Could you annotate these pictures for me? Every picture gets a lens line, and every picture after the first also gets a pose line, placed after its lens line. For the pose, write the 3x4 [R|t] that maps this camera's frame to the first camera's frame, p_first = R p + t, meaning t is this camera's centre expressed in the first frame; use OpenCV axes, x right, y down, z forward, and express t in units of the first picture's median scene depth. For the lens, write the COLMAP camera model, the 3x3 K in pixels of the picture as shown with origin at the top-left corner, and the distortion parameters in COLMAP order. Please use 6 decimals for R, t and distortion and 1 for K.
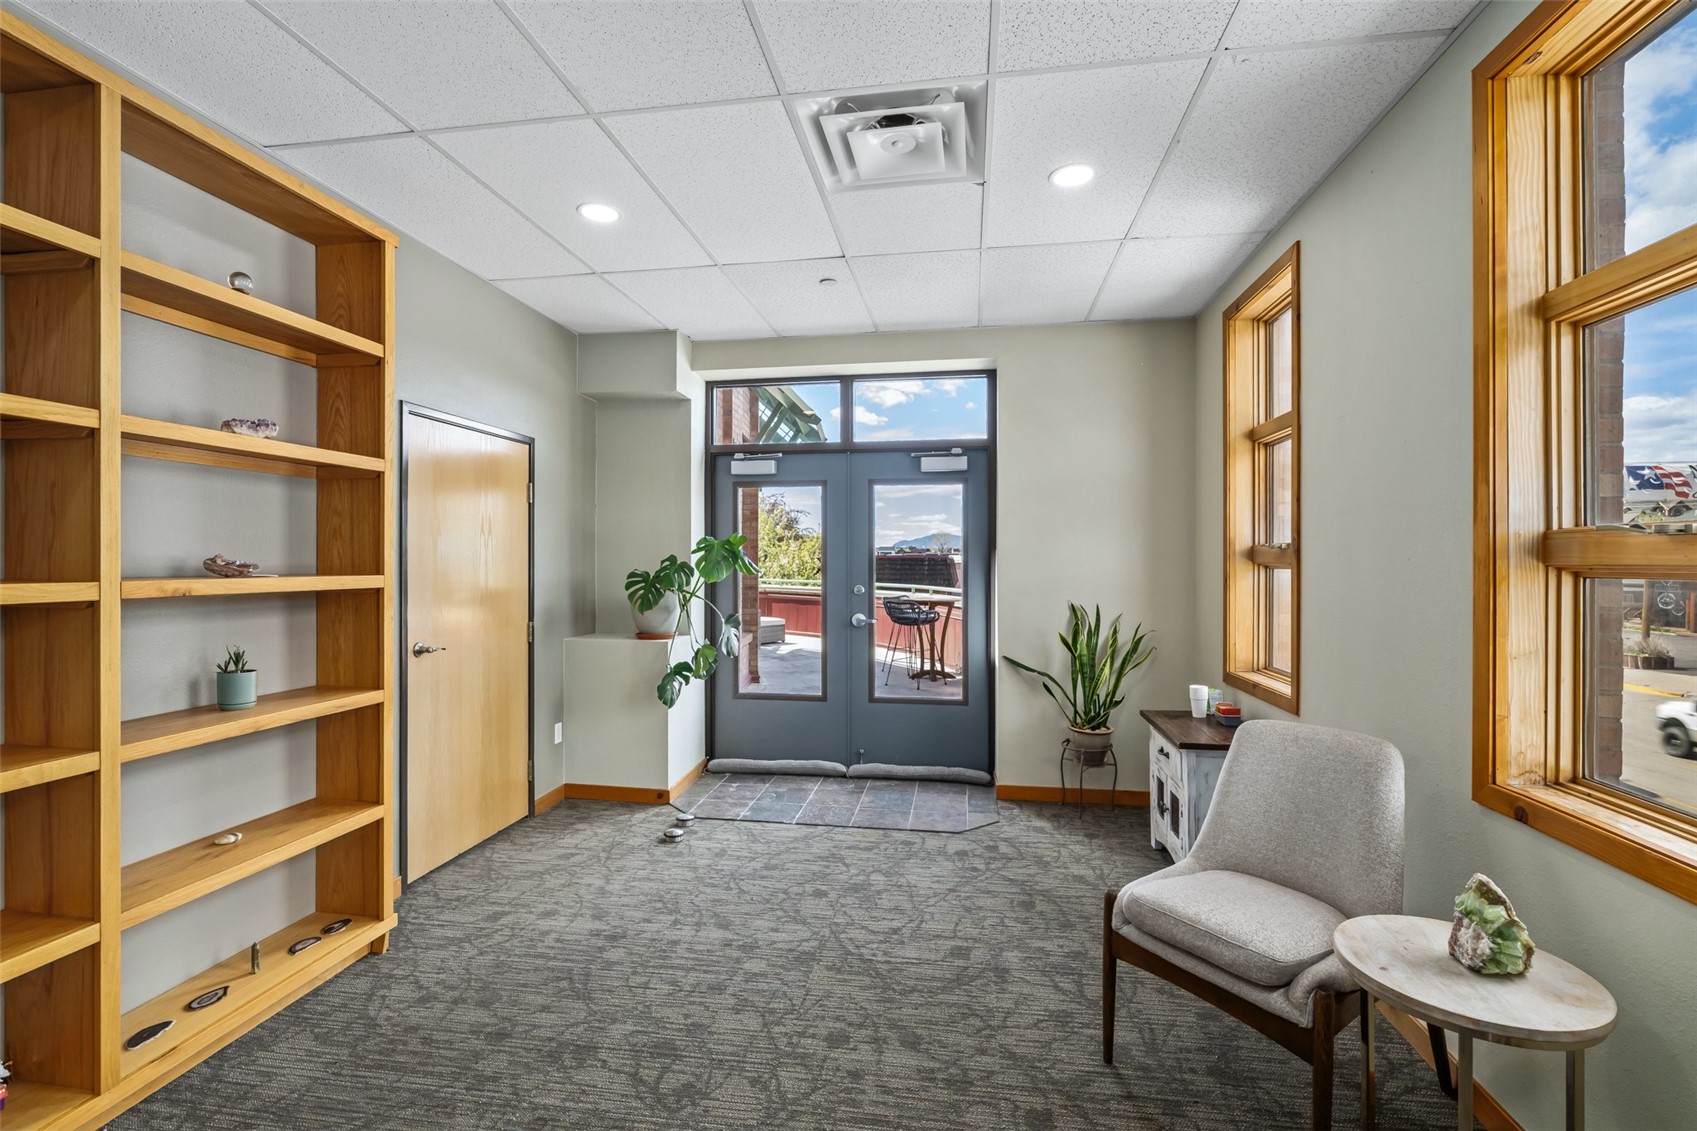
lens RADIAL K [[758.5, 0, 844.8], [0, 758.5, 559.2], [0, 0, 1]] dist [-0.002593, -0.000101]
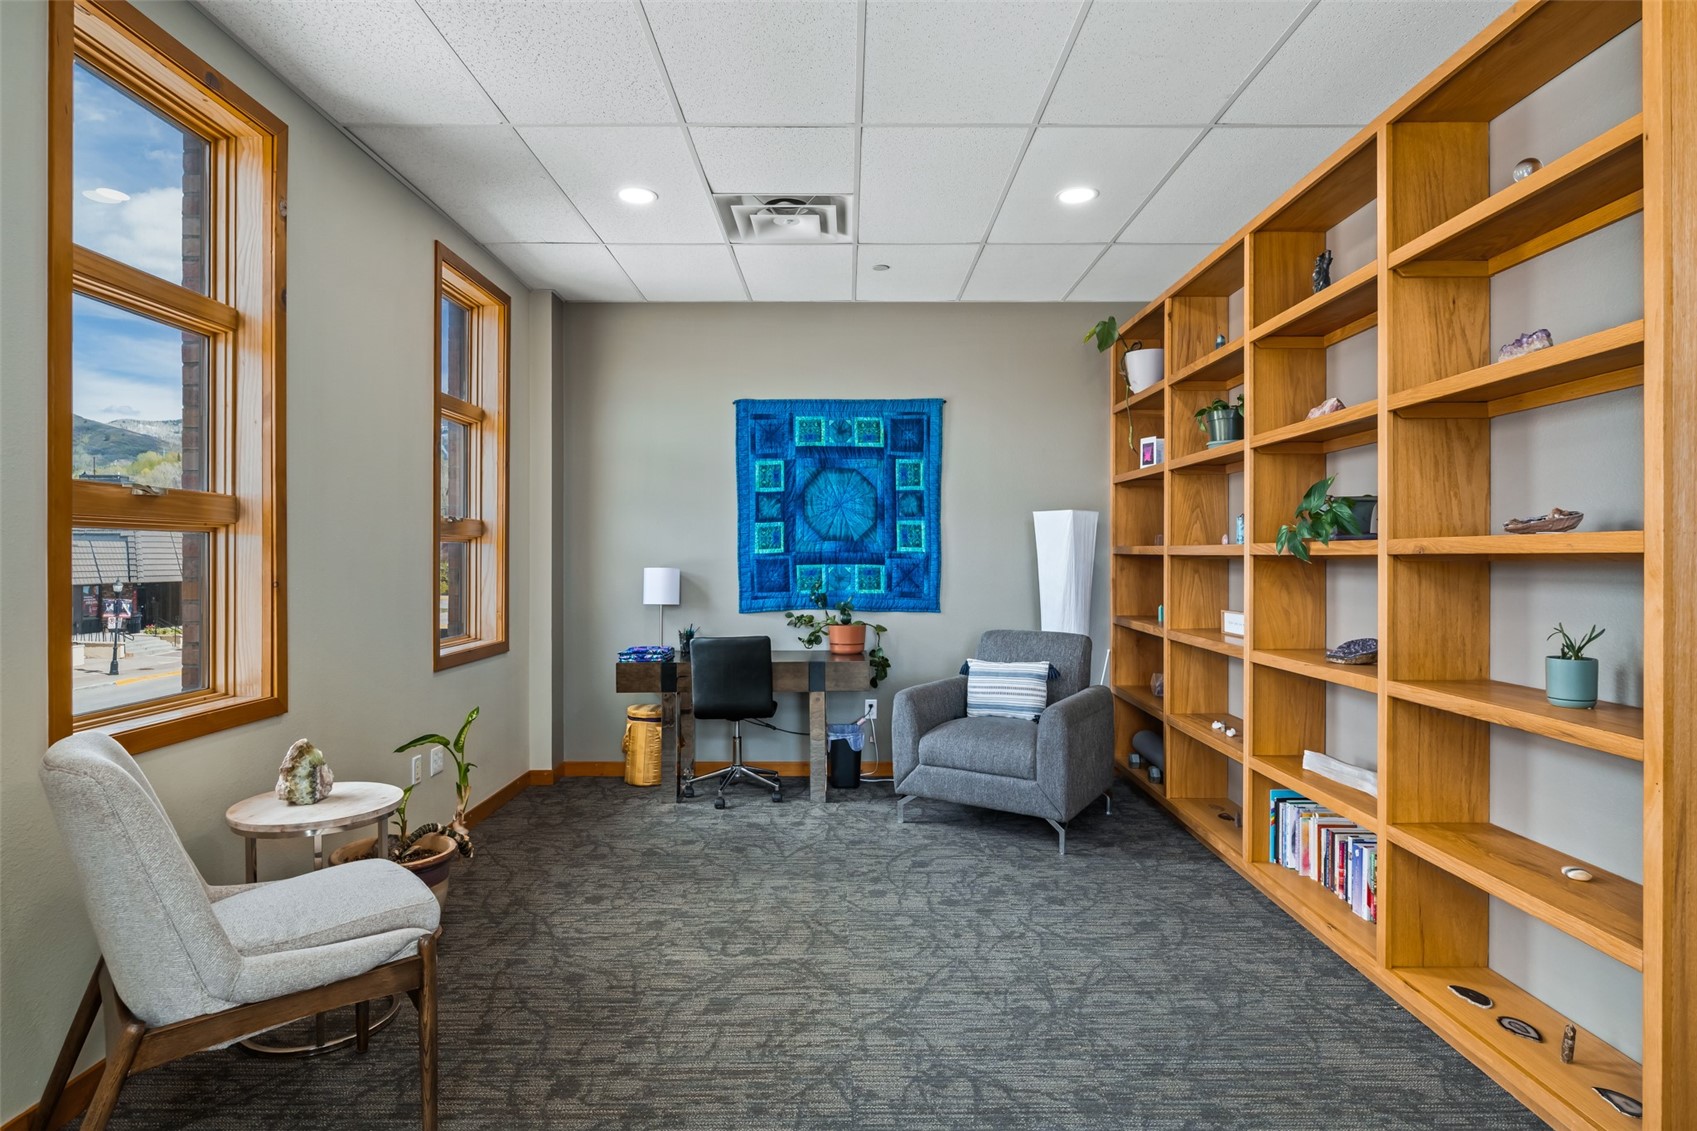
lens RADIAL K [[935.4, 0, 848.5], [0, 935.4, 565.5], [0, 0, 1]] dist [-0.002978, 0.000149]
pose [[-0.986663, -0.000887, -0.162775, 0.083995], [-0.001707, 0.999987, 0.004901, 0.056902], [0.162768, 0.005114, -0.986651, 2.006096]]
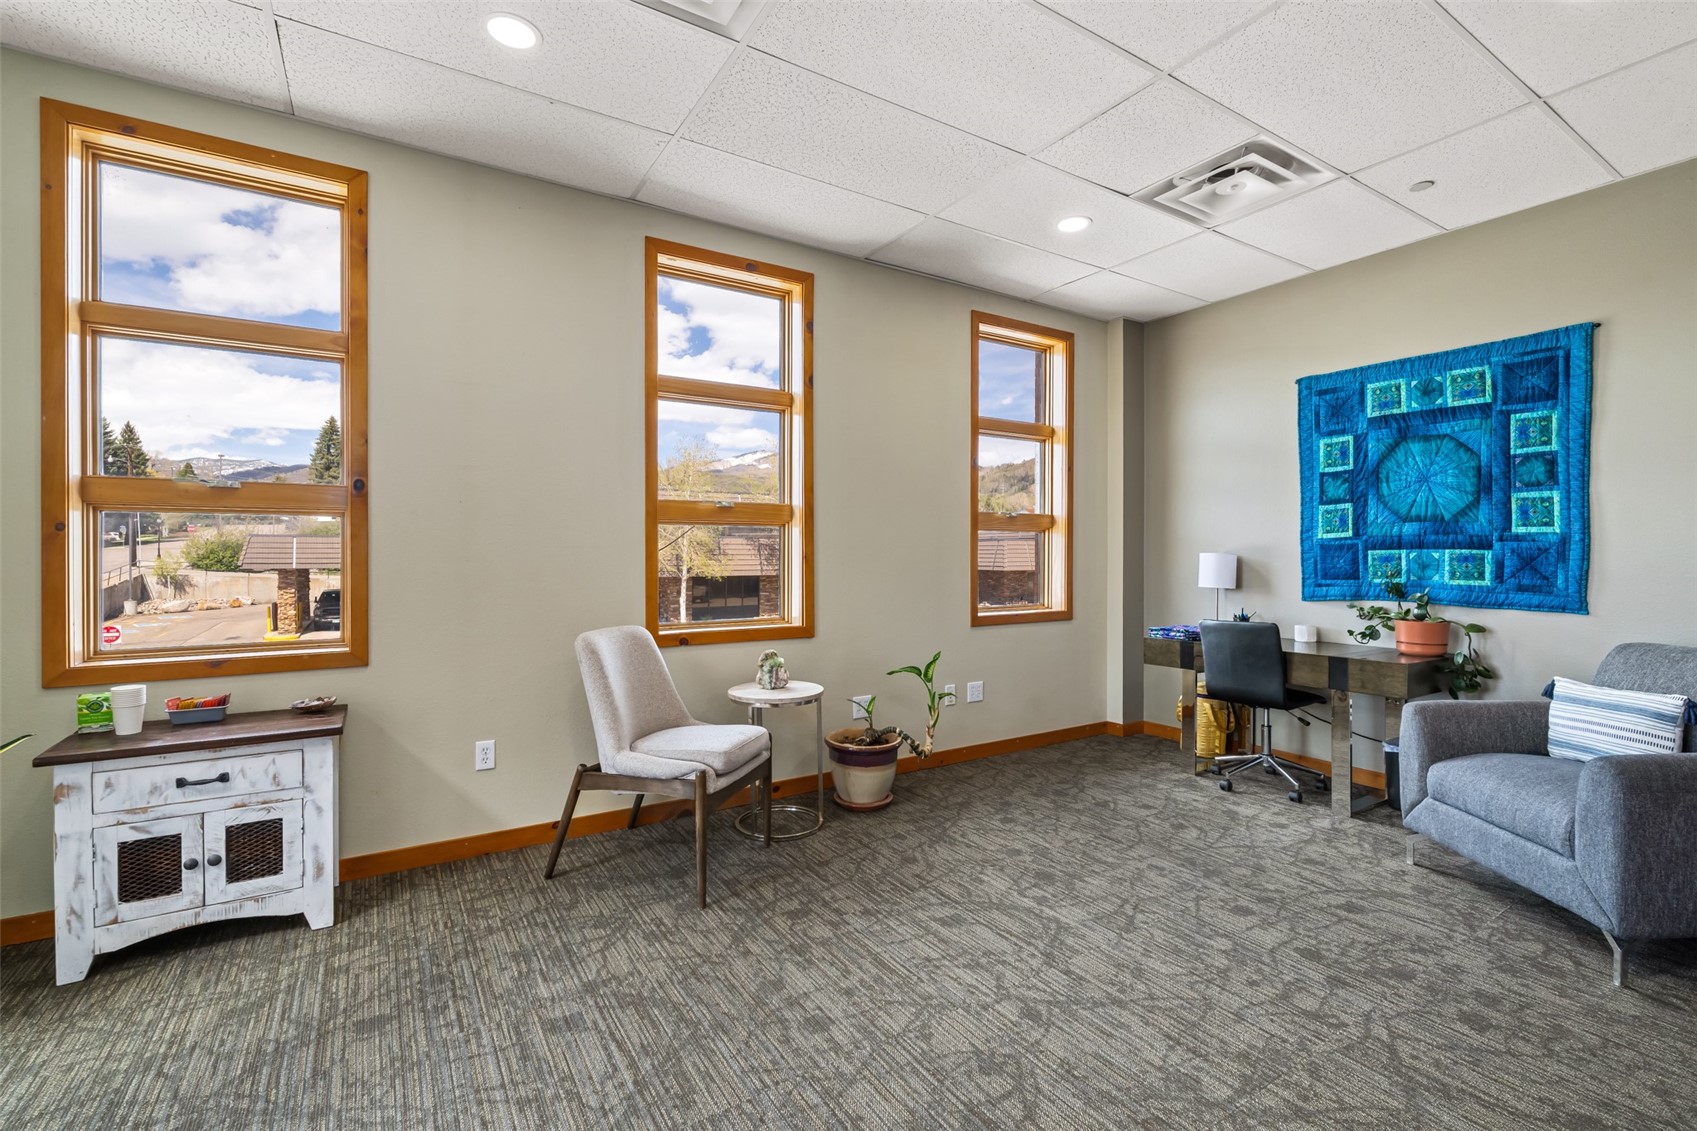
lens RADIAL K [[748.9, 0, 847.9], [0, 748.9, 561.3], [0, 0, 1]] dist [-0.001462, -0.000168]
pose [[-0.659187, -0.011397, 0.751893, -0.724294], [-0.005395, 0.999931, 0.010427, 0.082862], [-0.751960, 0.002817, -0.659203, 1.627815]]
